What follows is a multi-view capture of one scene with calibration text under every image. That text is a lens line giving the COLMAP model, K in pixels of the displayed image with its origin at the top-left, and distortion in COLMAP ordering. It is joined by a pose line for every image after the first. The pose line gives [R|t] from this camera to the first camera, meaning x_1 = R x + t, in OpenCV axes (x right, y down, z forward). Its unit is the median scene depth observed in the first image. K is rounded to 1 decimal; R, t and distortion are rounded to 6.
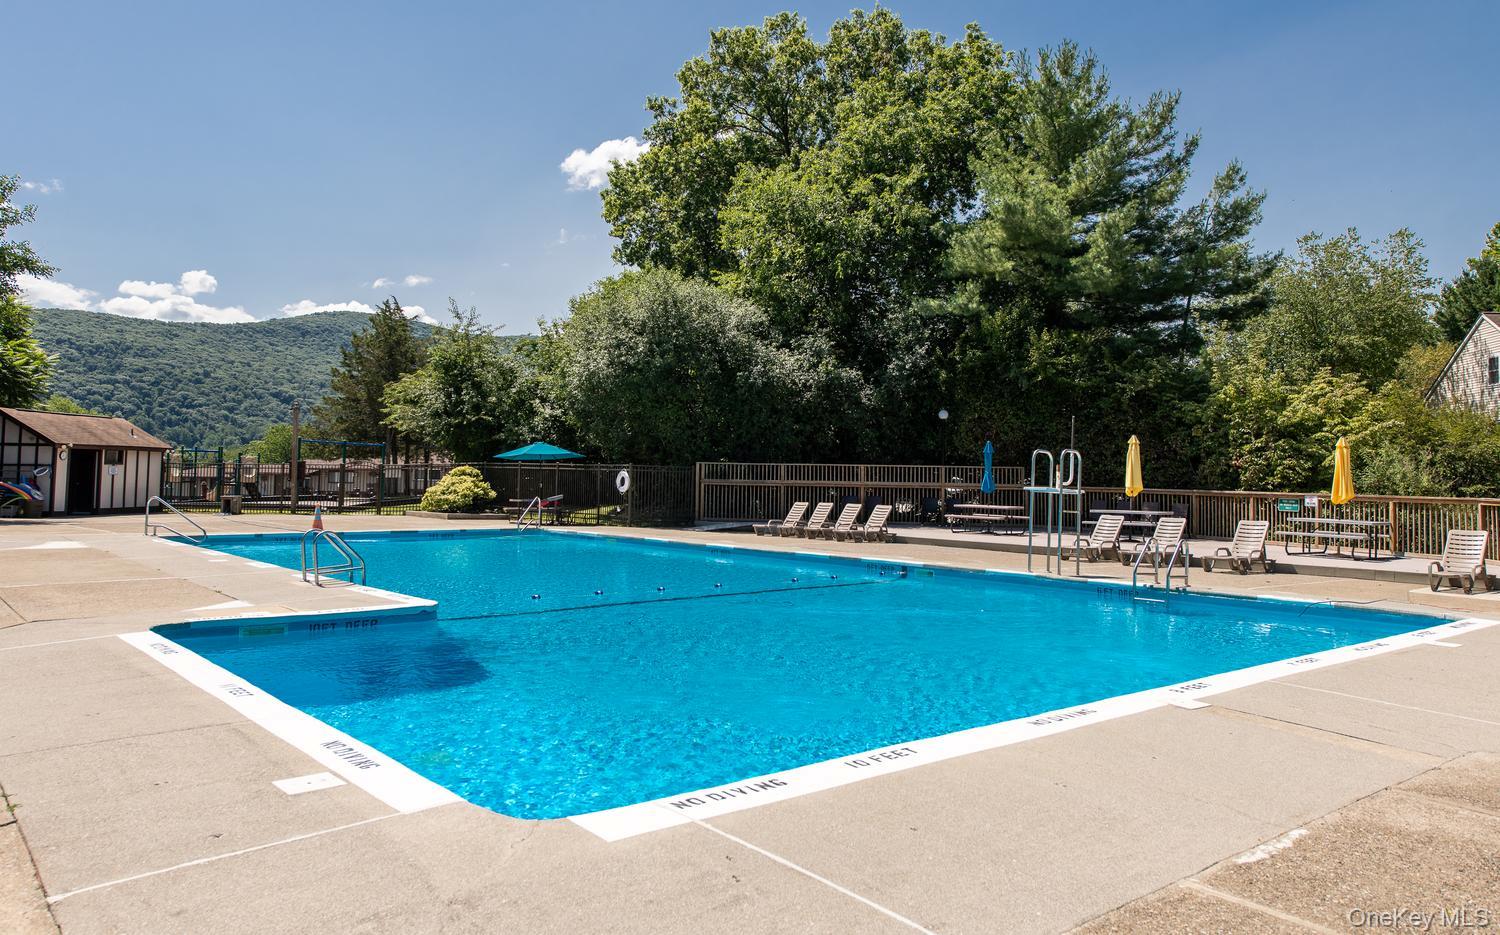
lens RADIAL K [[1059.5, 0, 752.6], [0, 1059.5, 453.9], [0, 0, 1]] dist [0.004447, -0.001600]
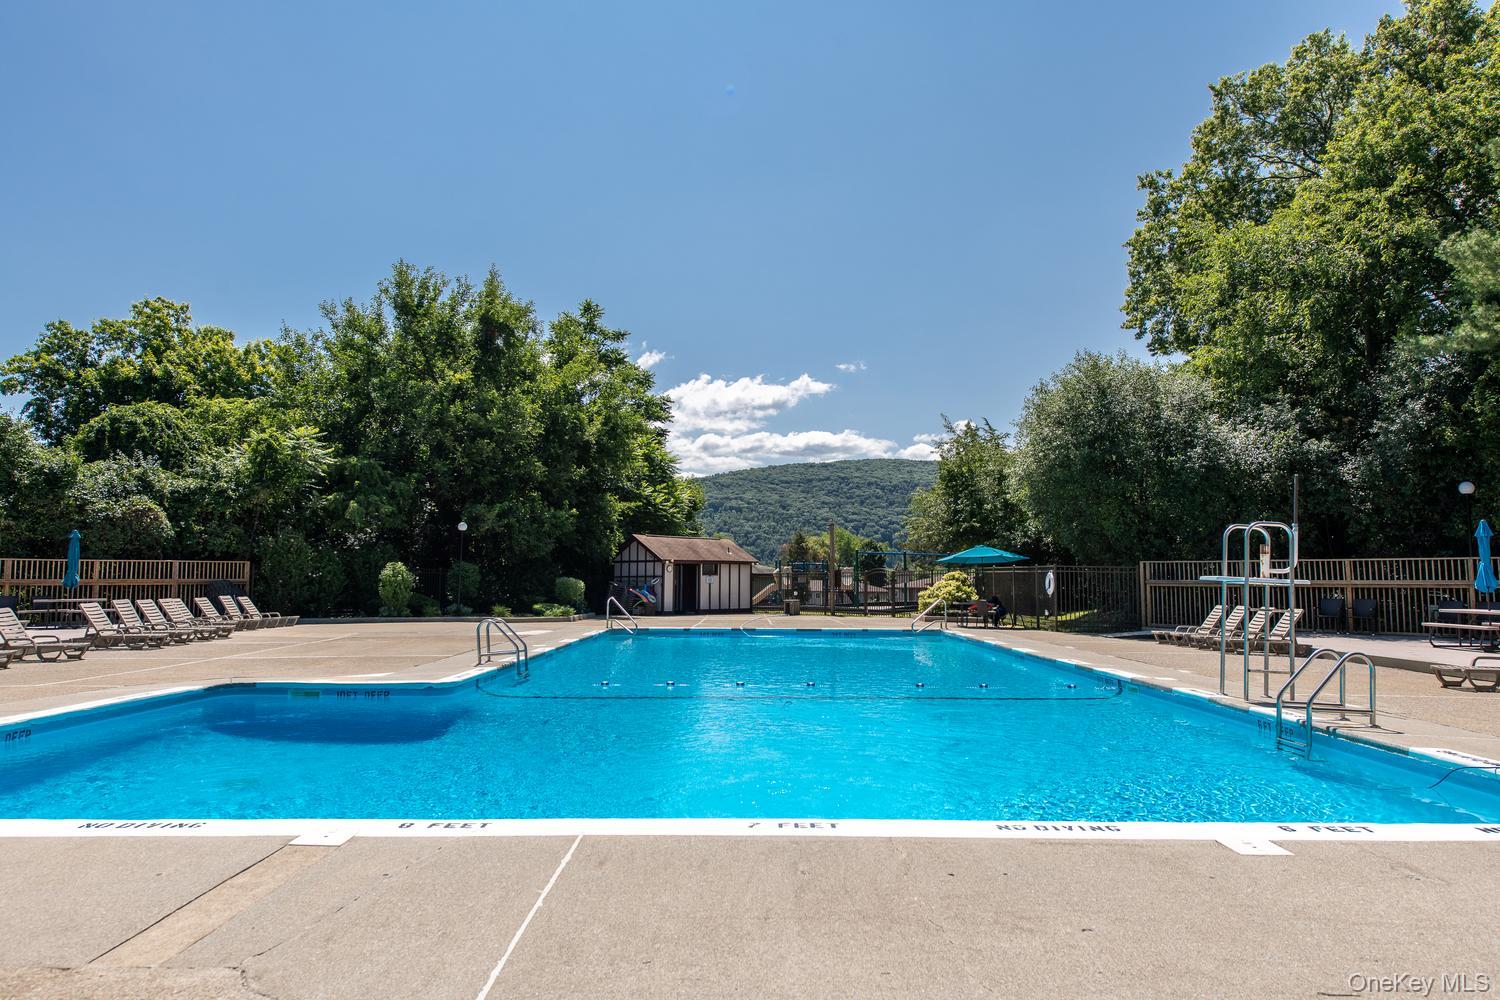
lens RADIAL K [[985.0, 0, 747.9], [0, 985.0, 512.6], [0, 0, 1]] dist [0.005372, -0.000478]
pose [[0.752540, -0.058124, -0.655976, 0.226606], [0.021767, 0.997748, -0.063436, 0.011402], [0.658186, 0.033460, 0.752111, 0.139441]]
